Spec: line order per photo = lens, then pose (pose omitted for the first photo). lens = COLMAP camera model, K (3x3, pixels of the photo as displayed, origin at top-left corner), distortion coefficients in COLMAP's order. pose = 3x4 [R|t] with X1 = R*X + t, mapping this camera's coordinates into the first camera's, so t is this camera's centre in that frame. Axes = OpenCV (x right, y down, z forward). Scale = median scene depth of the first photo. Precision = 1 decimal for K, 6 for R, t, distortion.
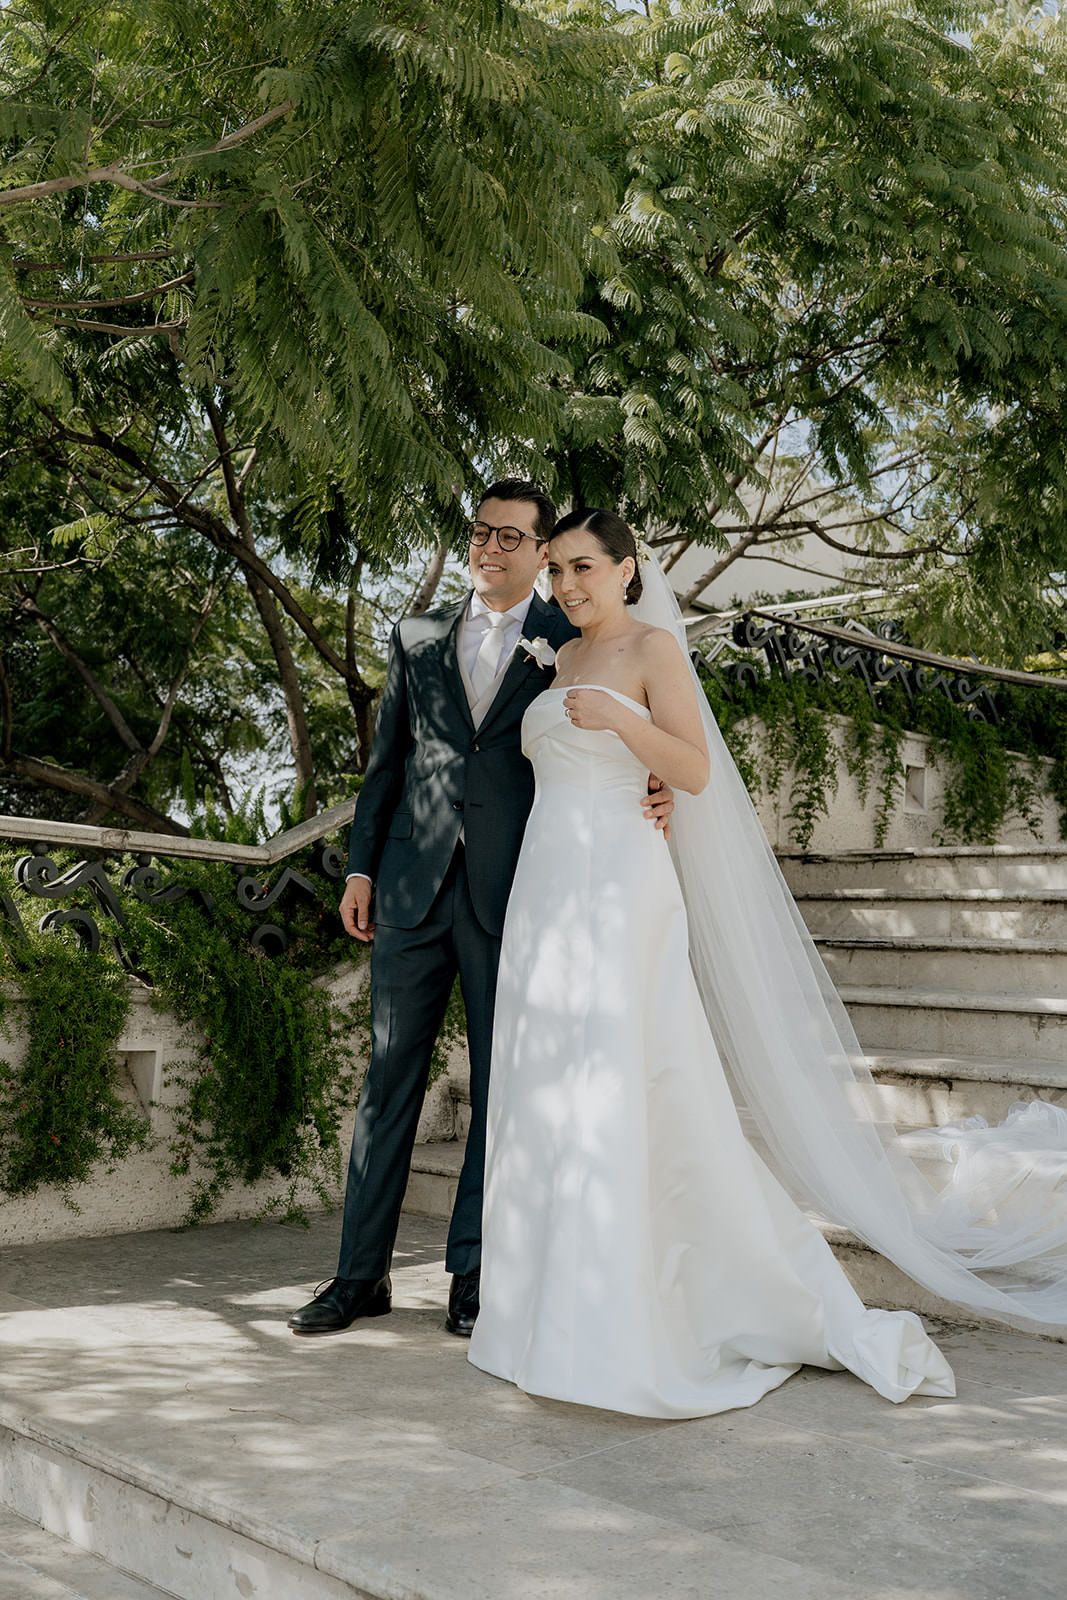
lens RADIAL K [[1559.7, 0, 527.9], [0, 1559.7, 803.6], [0, 0, 1]] dist [0.006266, -0.003494]
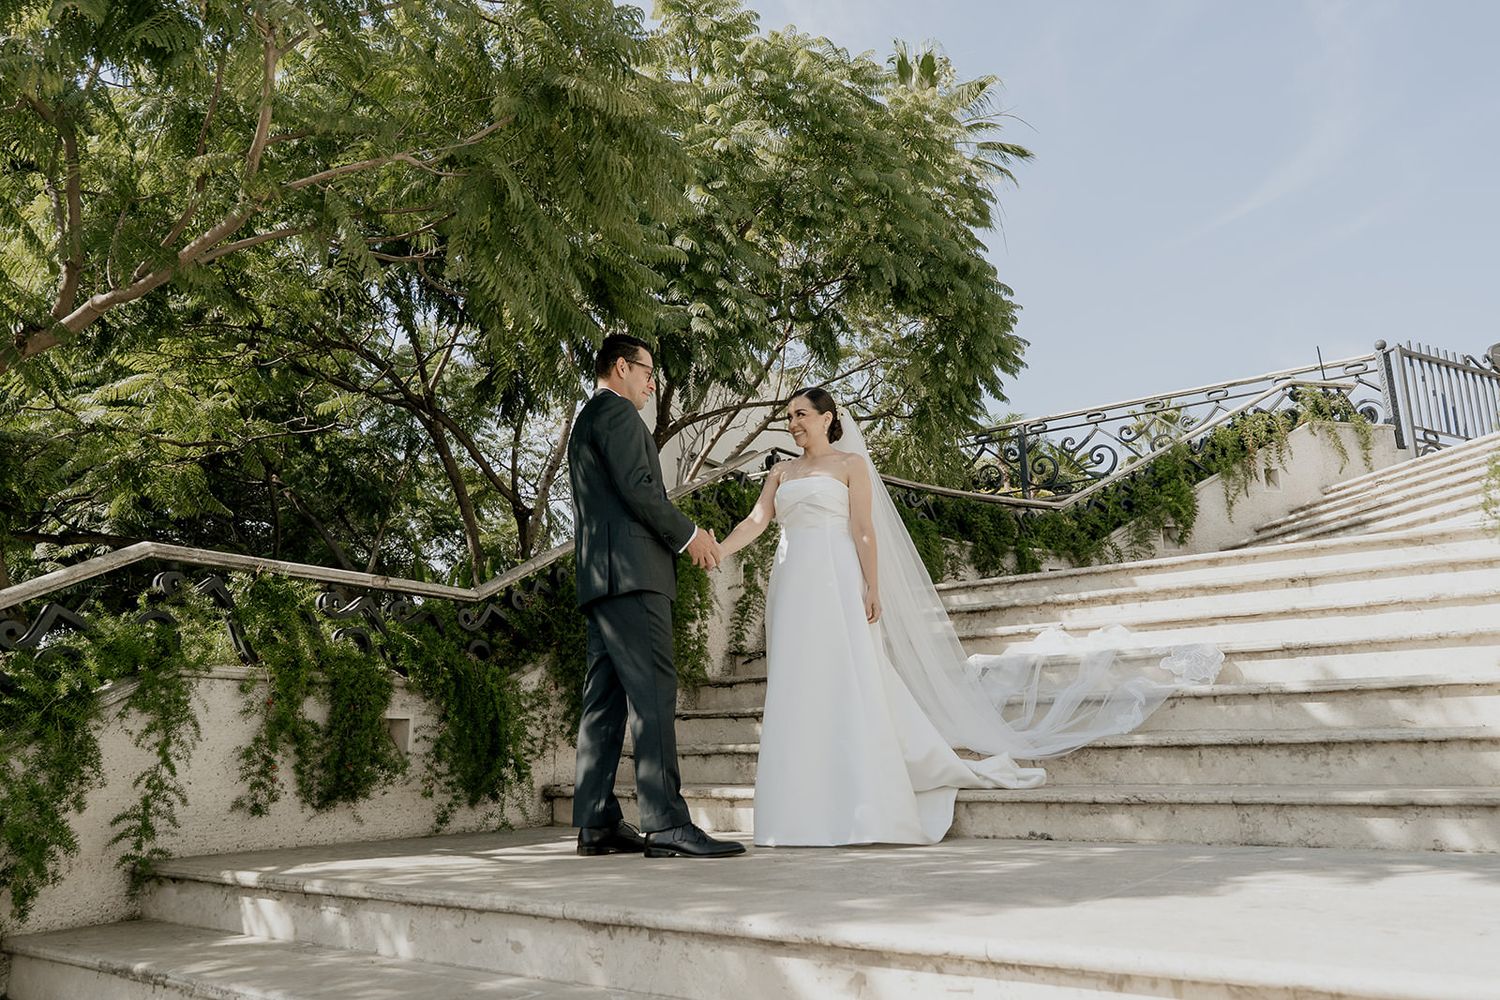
lens RADIAL K [[1116.6, 0, 744.1], [0, 1116.6, 503.9], [0, 0, 1]] dist [0.002949, 0.002306]
pose [[0.992476, -0.039637, 0.115843, -0.022780], [0.052940, 0.992056, -0.114112, 0.068527], [-0.110399, 0.119387, 0.986691, -0.110388]]
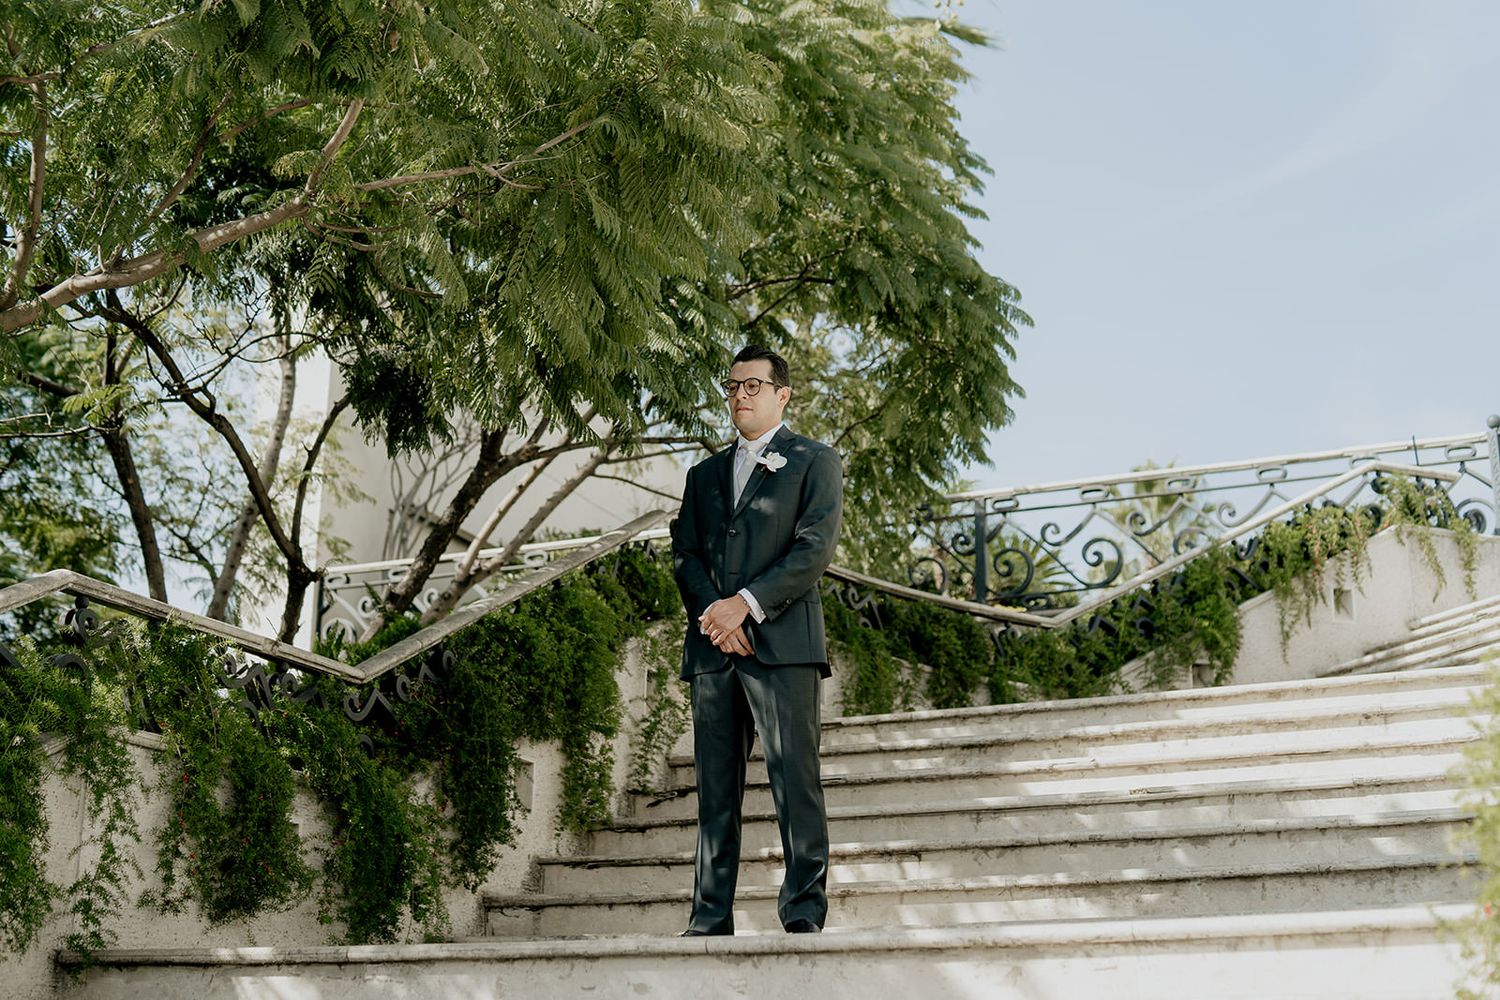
lens RADIAL K [[2194.2, 0, 750.0], [0, 2194.2, 500.0], [0, 0, 1]] dist [-0.083998, -0.052507]
pose [[0.955852, 0.039544, 0.291176, -0.307567], [0.008753, 0.986632, -0.162726, 0.142340], [-0.293718, 0.158091, 0.942728, -0.539369]]
